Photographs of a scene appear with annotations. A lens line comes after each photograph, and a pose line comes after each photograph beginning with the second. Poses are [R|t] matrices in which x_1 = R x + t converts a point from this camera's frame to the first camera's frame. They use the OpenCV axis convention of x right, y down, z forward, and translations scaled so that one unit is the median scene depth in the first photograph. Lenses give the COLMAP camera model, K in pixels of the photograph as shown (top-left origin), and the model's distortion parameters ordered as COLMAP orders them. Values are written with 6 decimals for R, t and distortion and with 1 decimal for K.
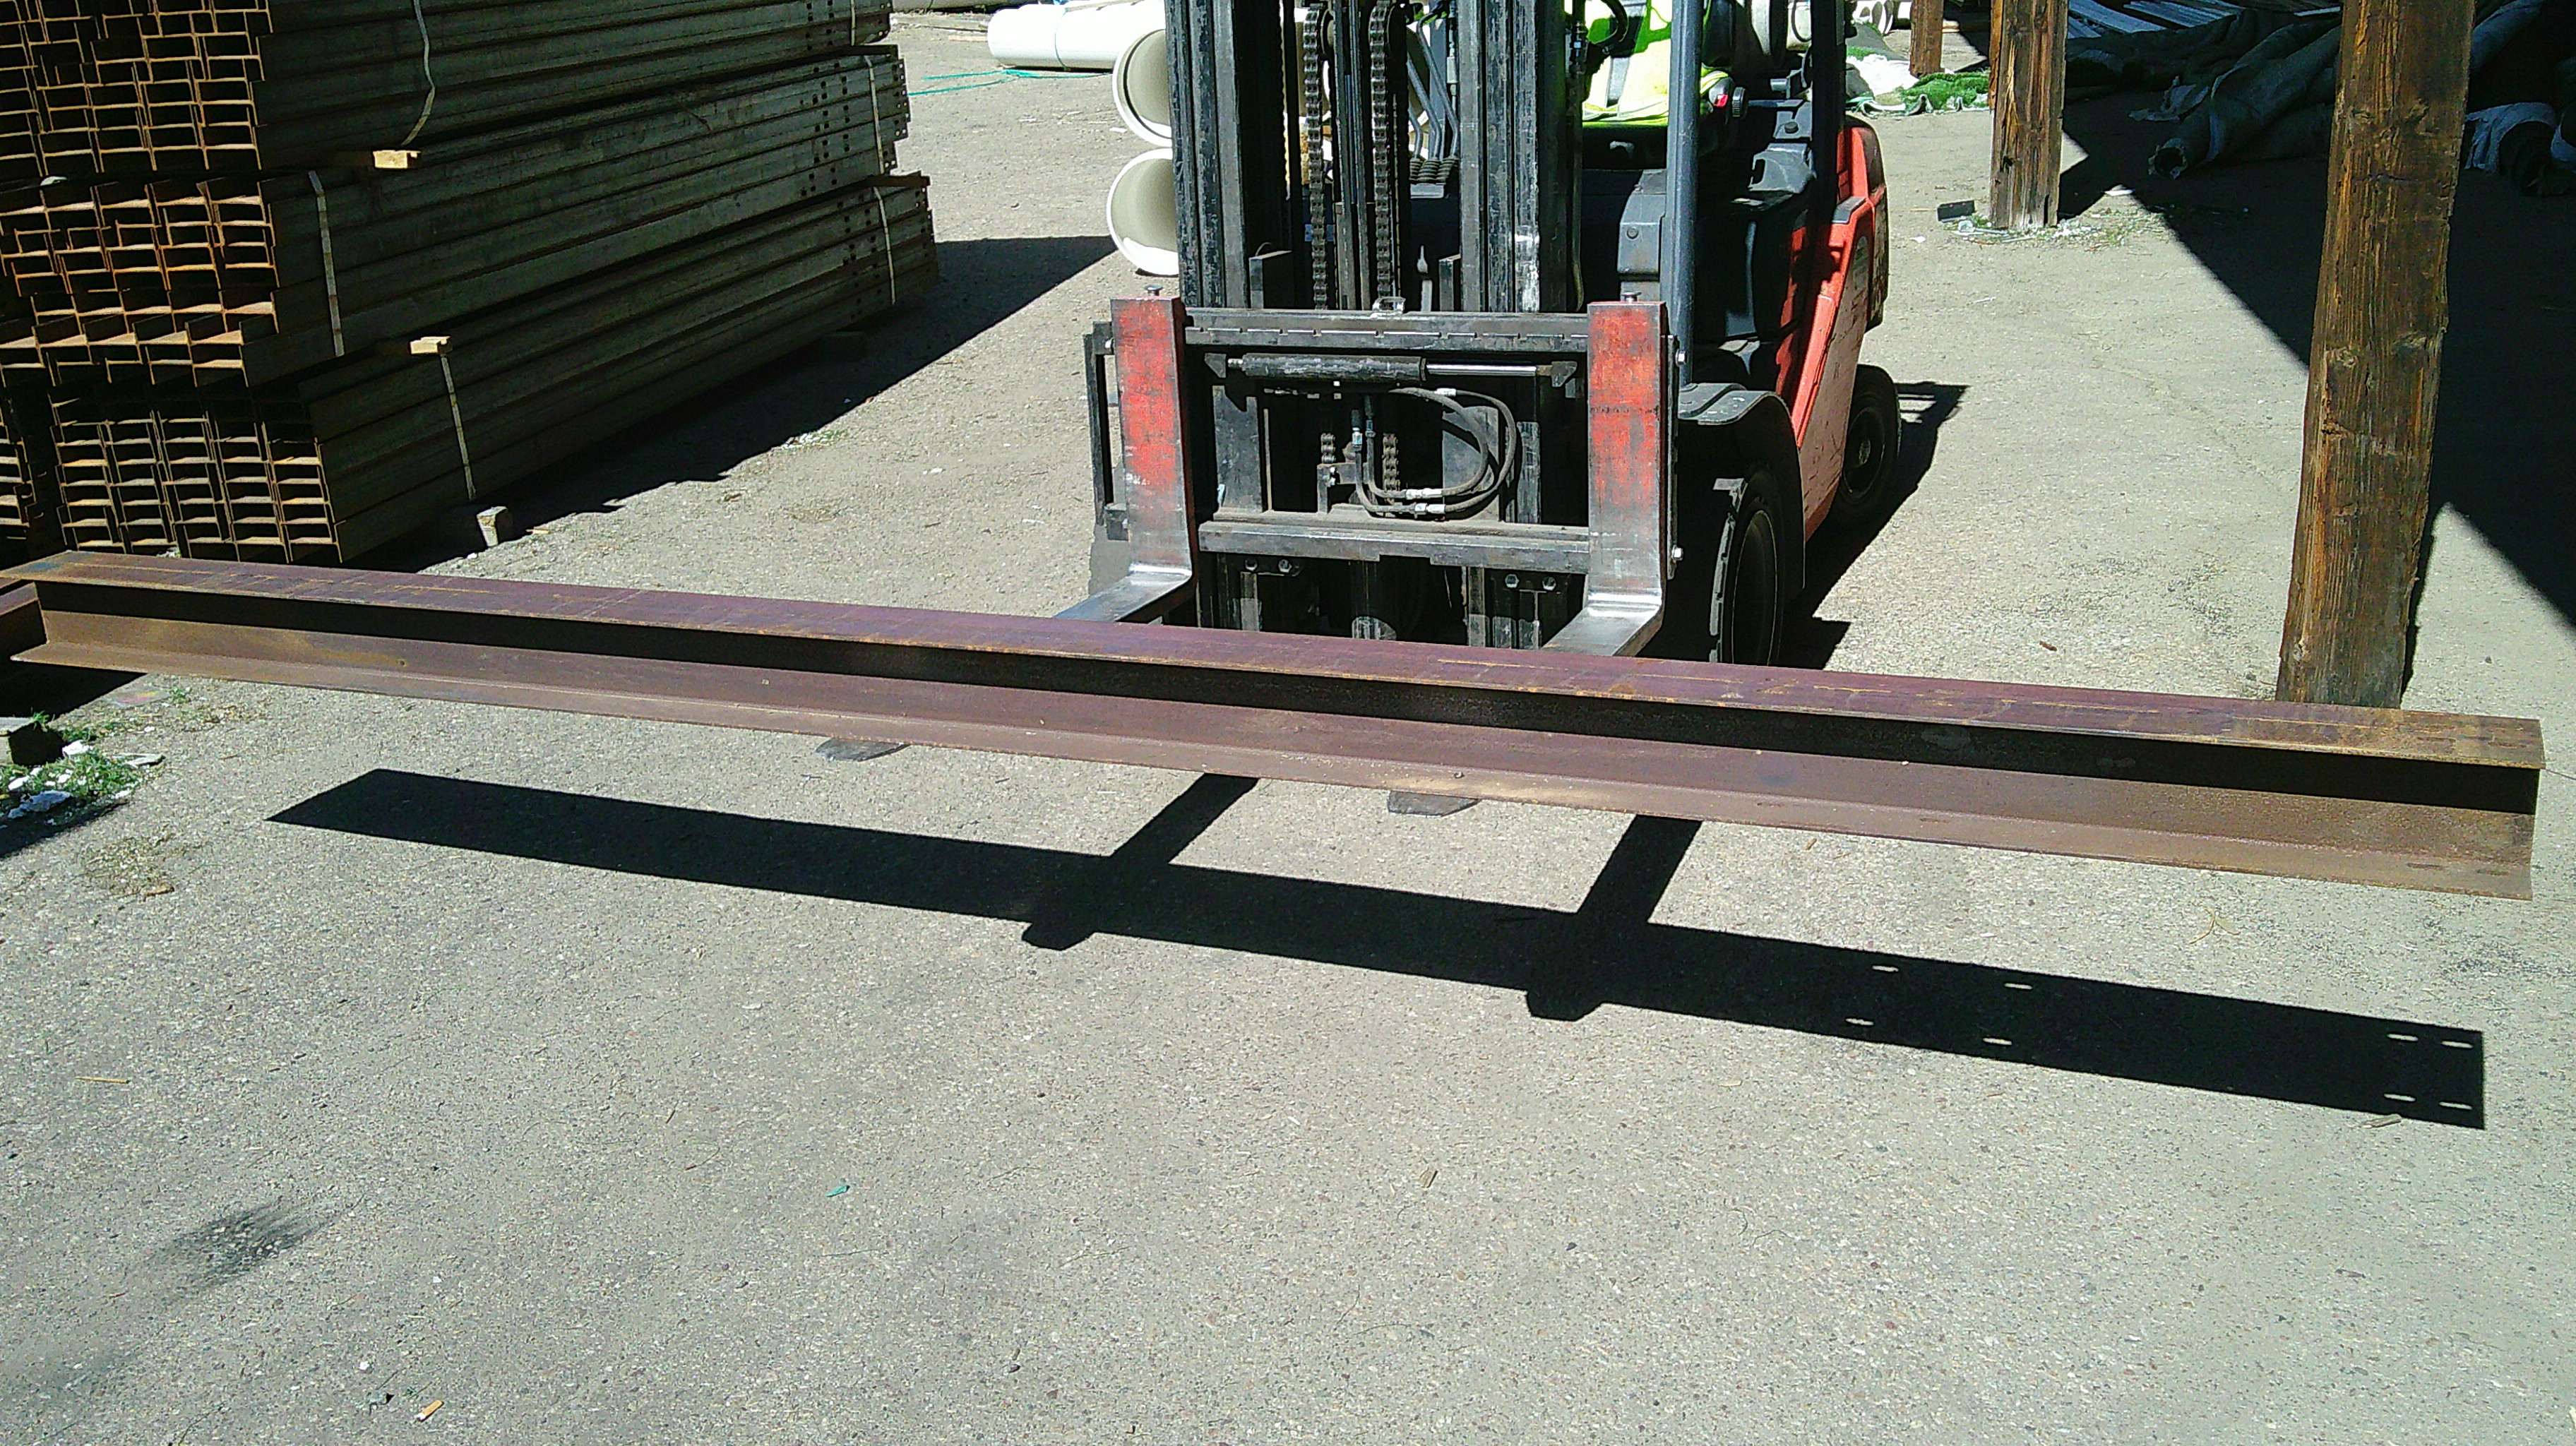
lens RADIAL K [[2250.7, 0, 1286.5], [0, 2250.7, 676.8], [0, 0, 1]] dist [0.128690, -0.301355]
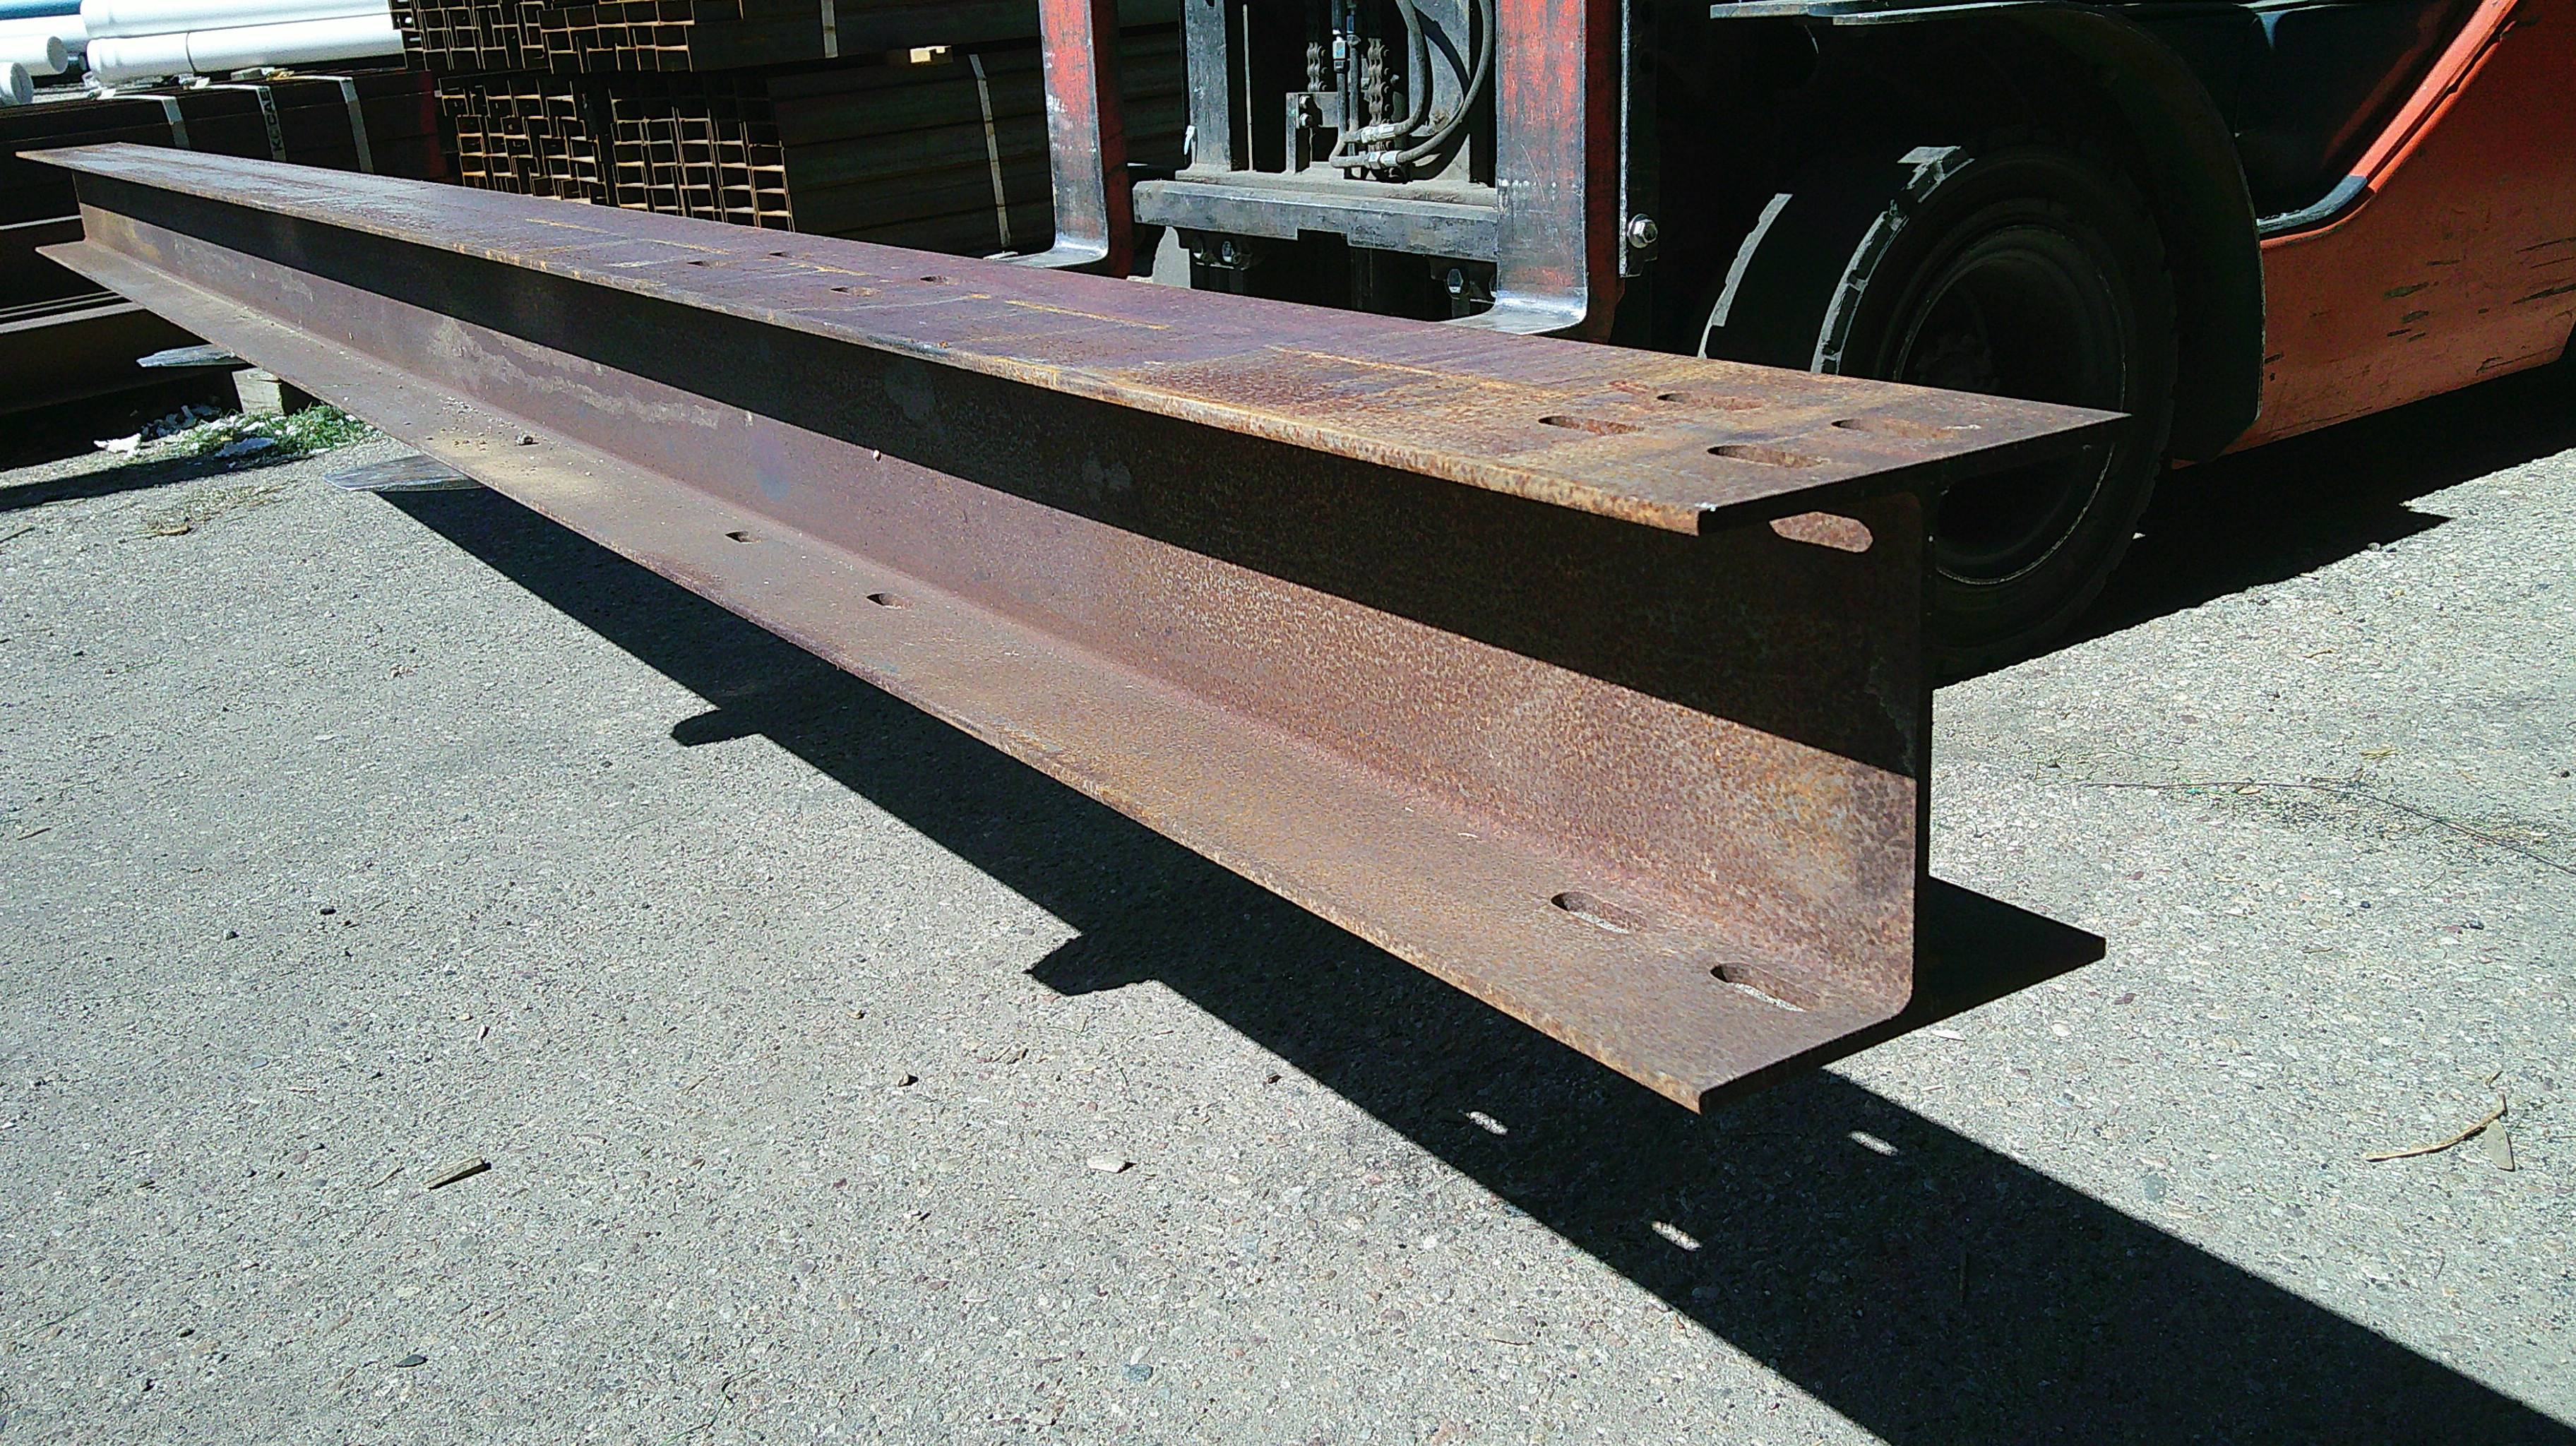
lens RADIAL K [[2265.9, 0, 1288.0], [0, 2265.9, 723.0], [0, 0, 1]] dist [0.124230, -0.328465]
pose [[0.850897, 0.172725, -0.496126, 0.361144], [-0.151087, 0.984963, 0.083788, 0.026260], [0.503138, 0.003663, 0.864199, 0.448176]]
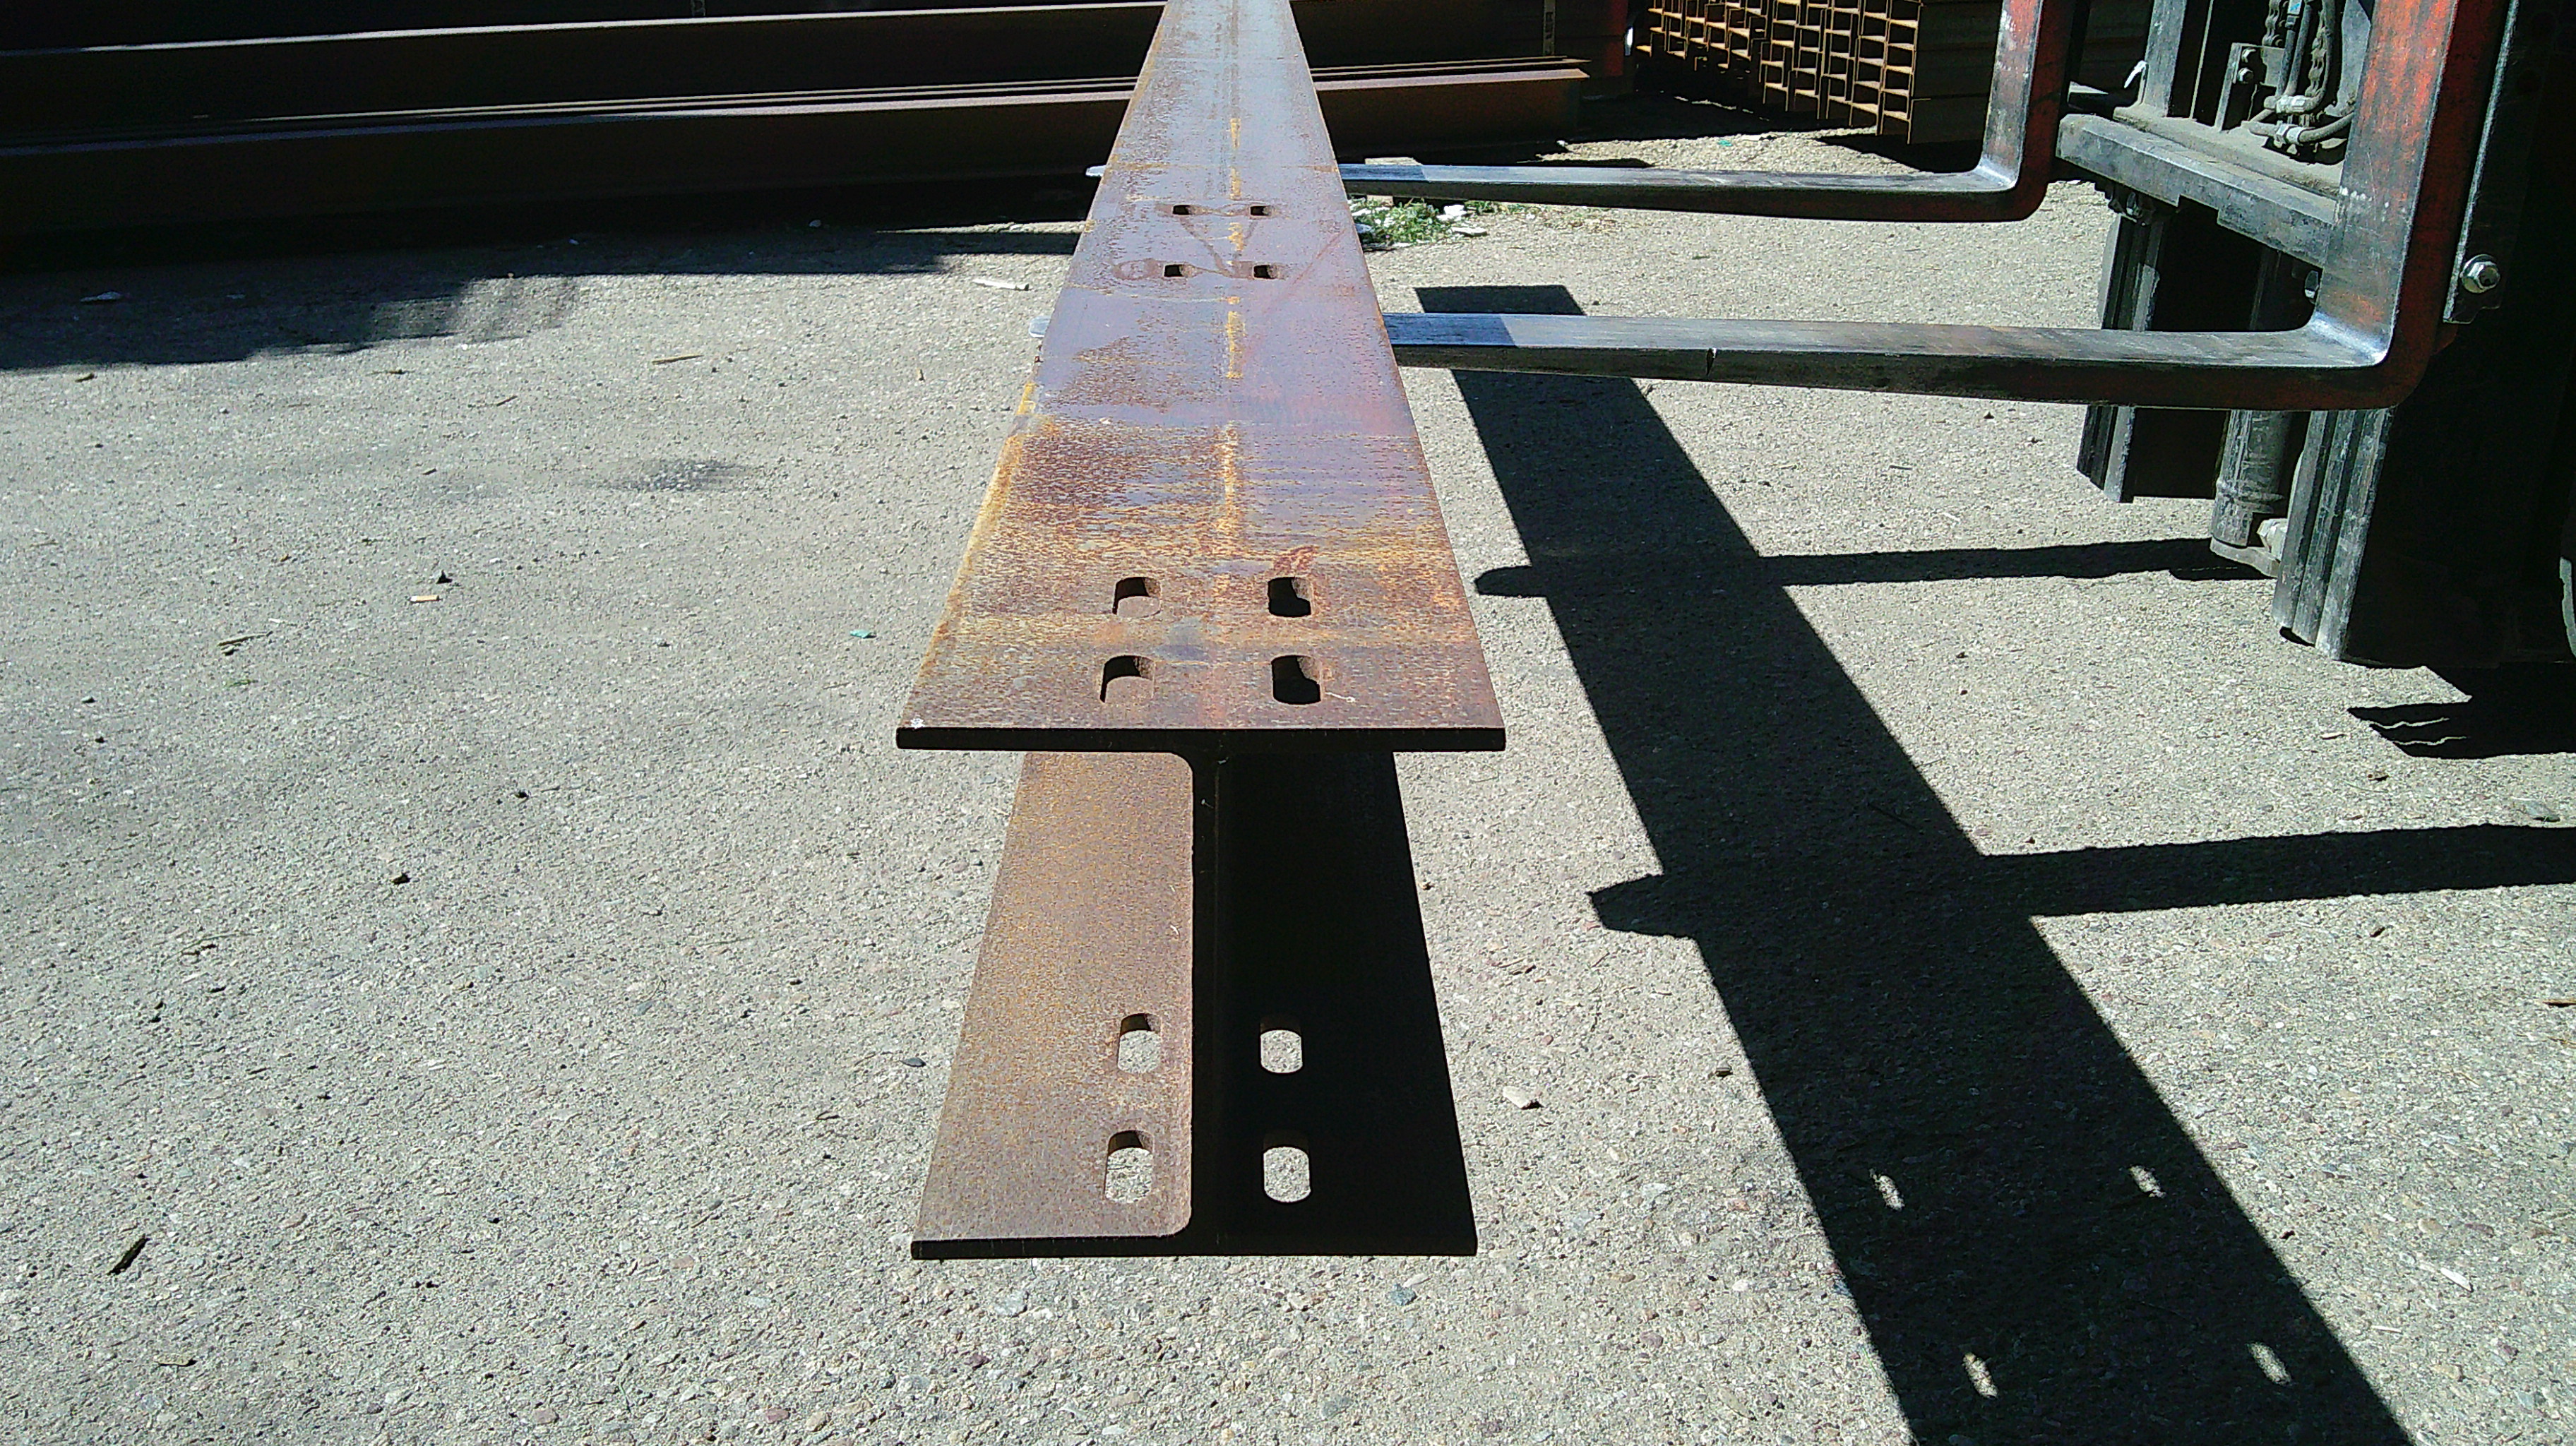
lens RADIAL K [[2250.7, 0, 1286.5], [0, 2250.7, 676.8], [0, 0, 1]] dist [0.128690, -0.301355]
pose [[0.456773, 0.373505, -0.807374, 0.431154], [-0.304411, 0.918422, 0.252657, -0.019136], [0.835878, 0.130367, 0.533209, 0.511034]]
